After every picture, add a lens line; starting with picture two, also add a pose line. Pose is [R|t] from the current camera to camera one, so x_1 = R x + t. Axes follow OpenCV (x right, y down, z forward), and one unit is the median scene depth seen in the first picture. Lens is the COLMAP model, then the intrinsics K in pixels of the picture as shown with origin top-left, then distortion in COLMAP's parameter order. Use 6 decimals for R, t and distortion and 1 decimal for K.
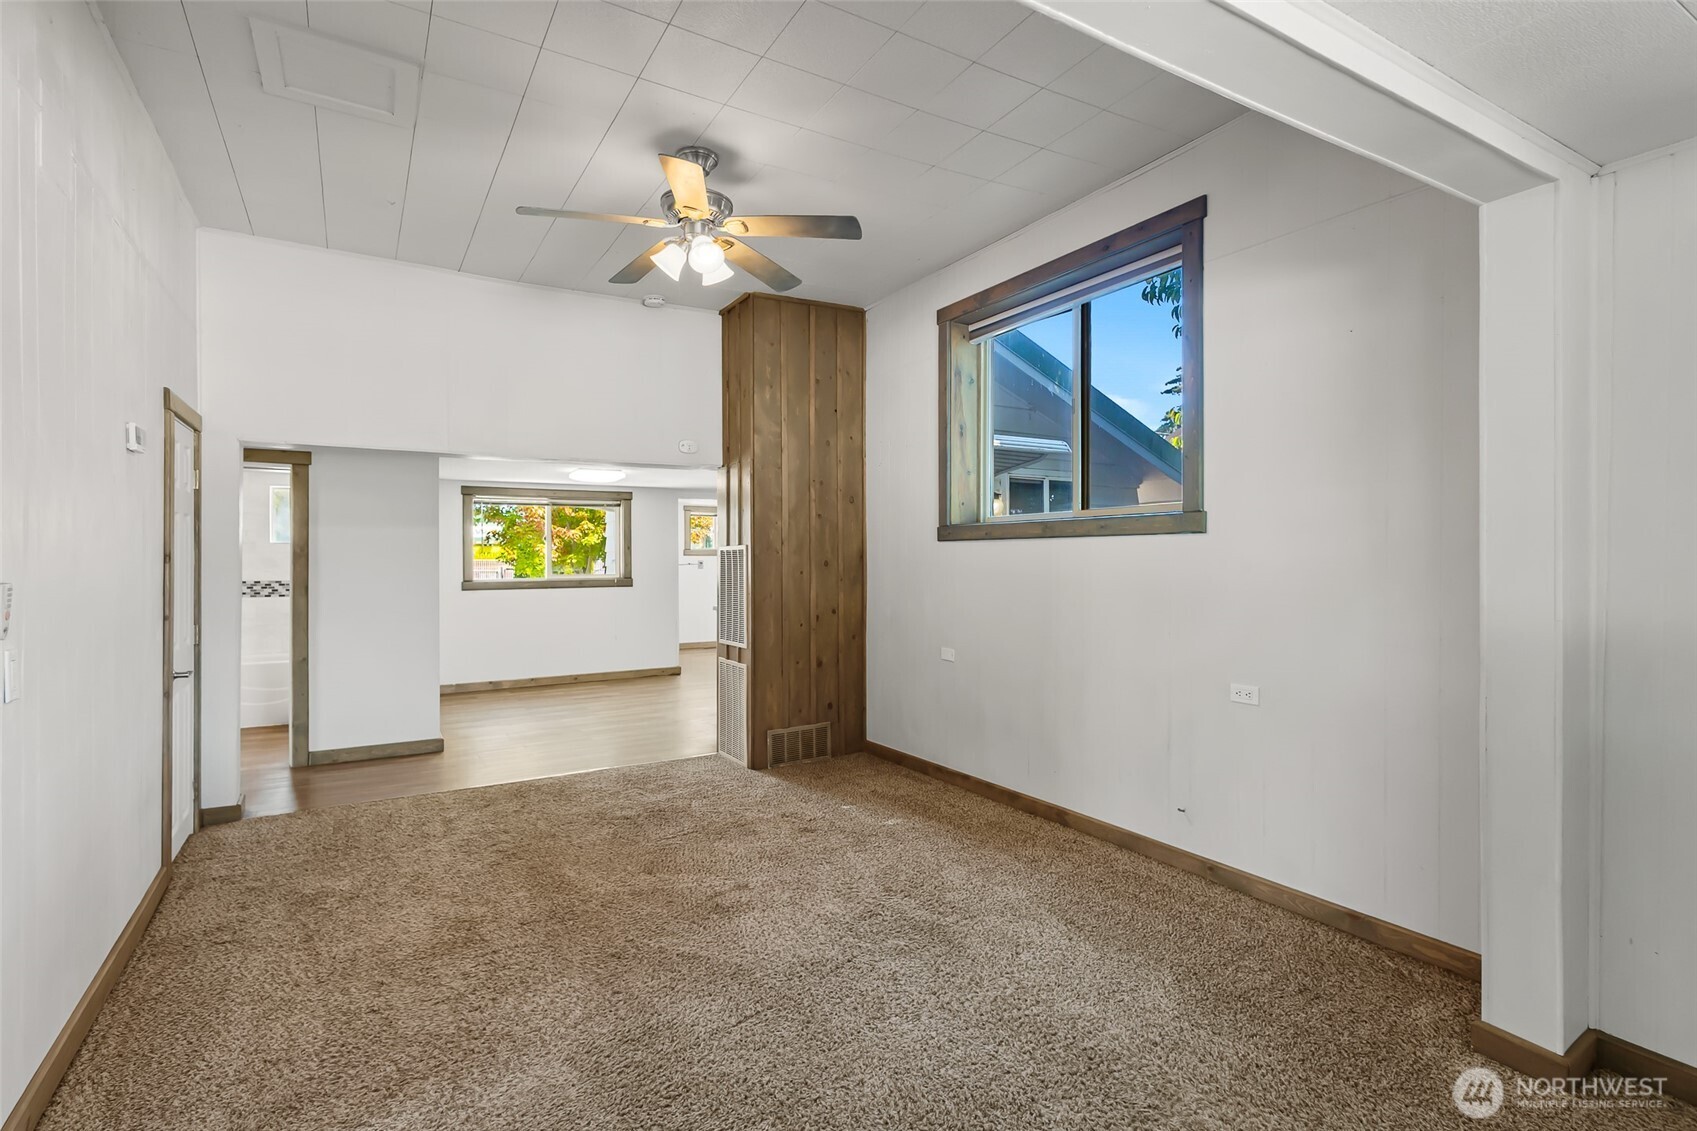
lens RADIAL K [[799.5, 0, 848.5], [0, 799.5, 565.5], [0, 0, 1]] dist [0.006255, 0.000406]
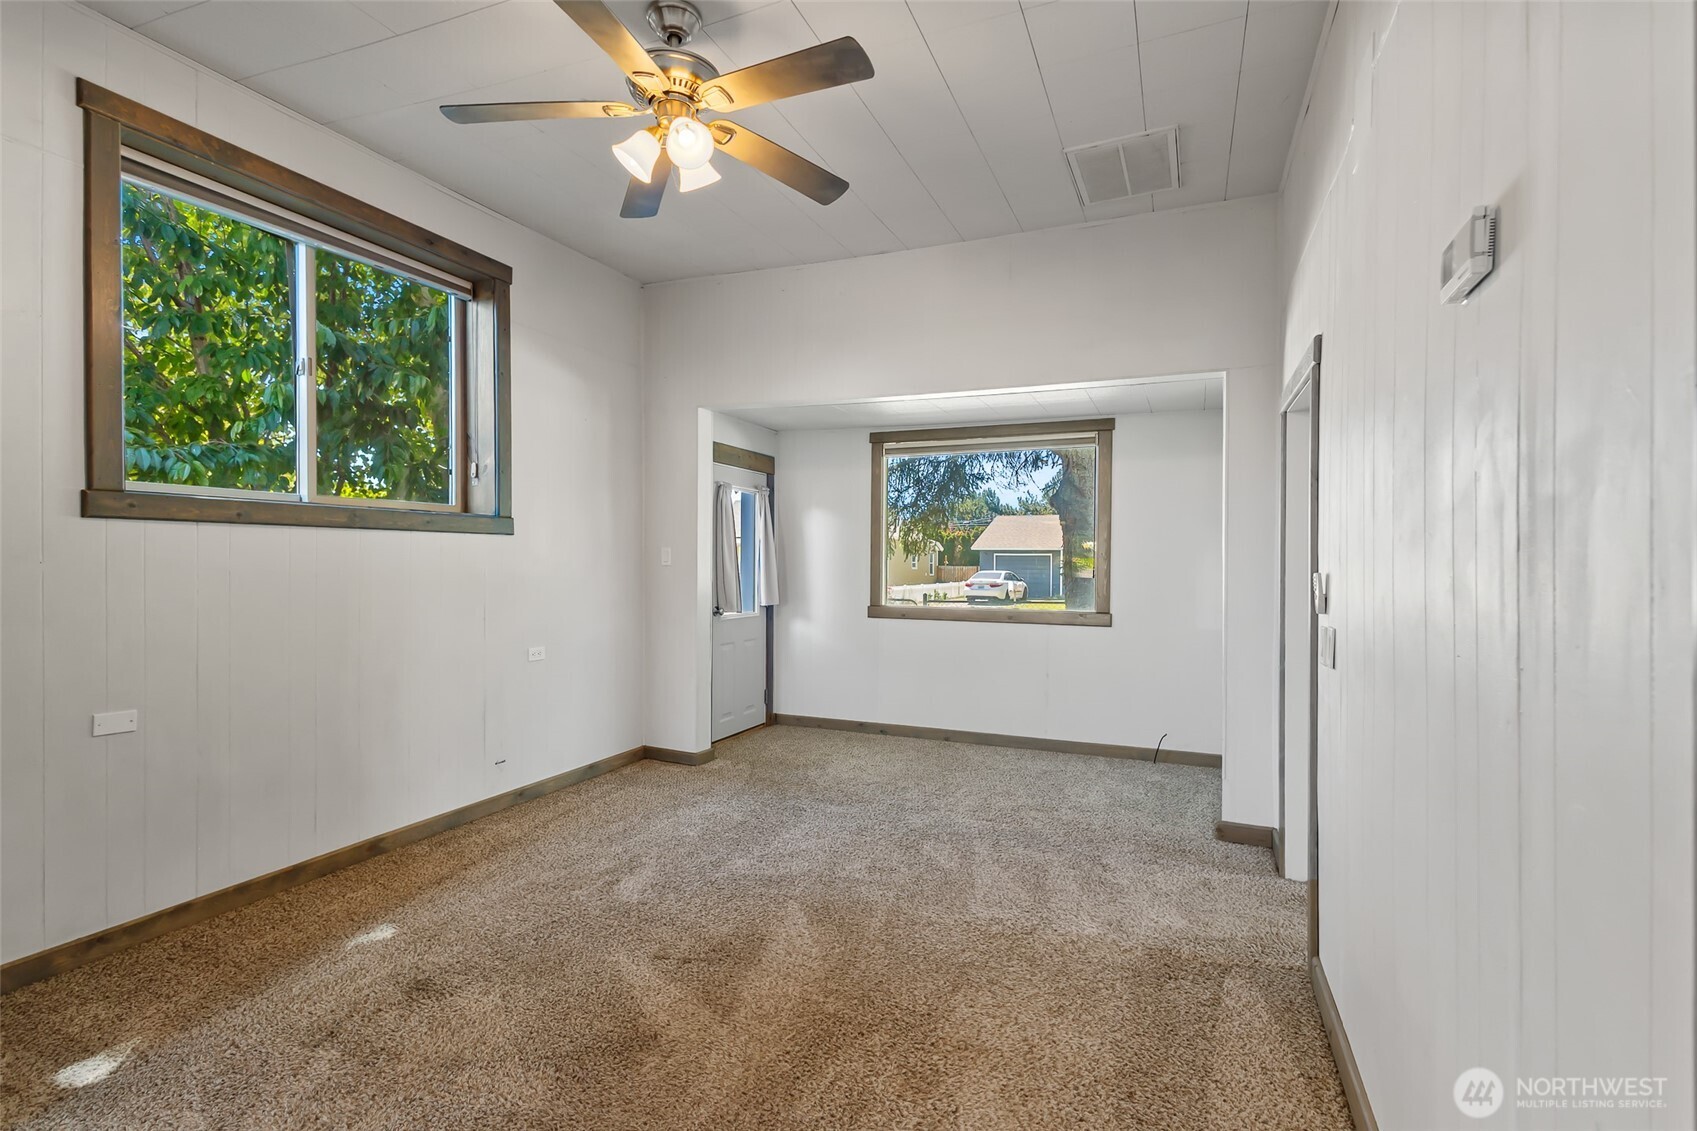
lens RADIAL K [[799.5, 0, 848.5], [0, 799.5, 565.5], [0, 0, 1]] dist [0.006255, 0.000406]
pose [[-0.578539, -0.002657, 0.815650, -0.792308], [0.006088, 0.999953, 0.007575, 0.001649], [-0.815632, 0.009348, -0.578496, 1.152498]]
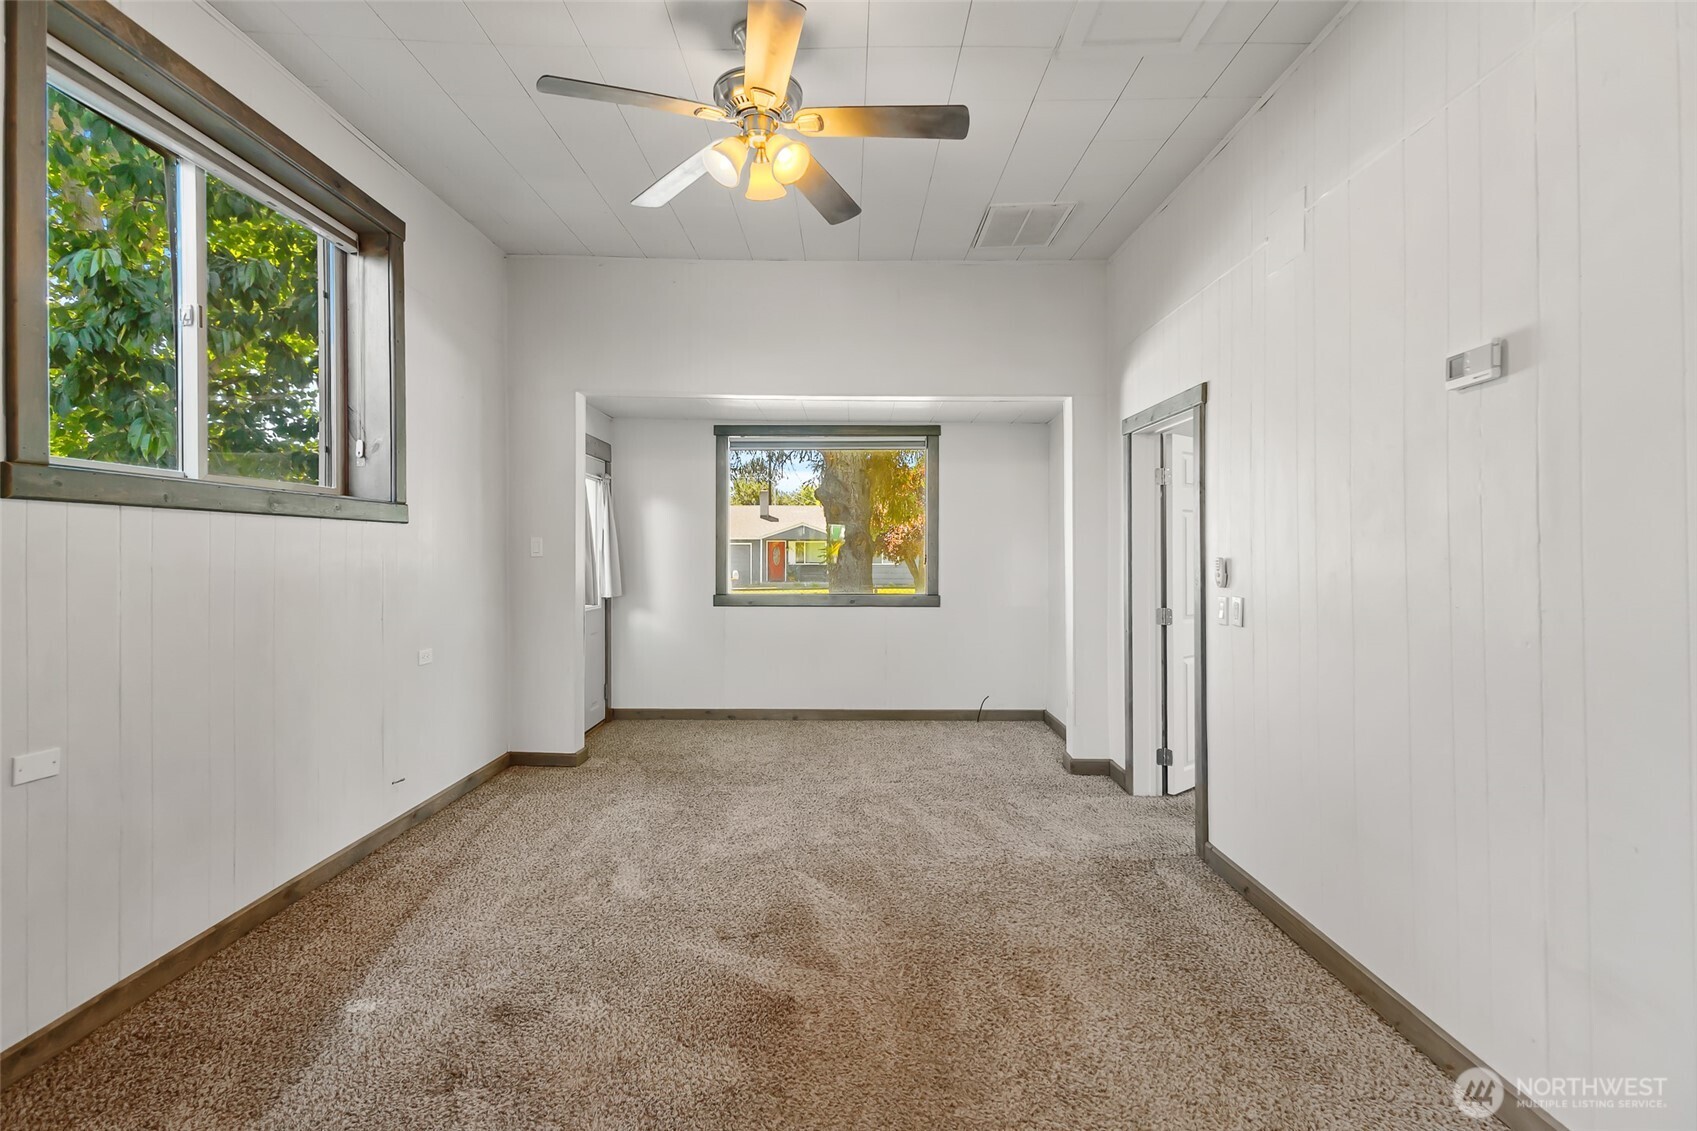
lens RADIAL K [[797.3, 0, 849.0], [0, 797.3, 547.4], [0, 0, 1]] dist [0.004093, -0.000532]
pose [[-0.849759, 0.007668, 0.527115, -0.595200], [0.010040, 0.999948, 0.001638, -0.001653], [-0.527075, 0.006684, -0.849792, 1.439939]]
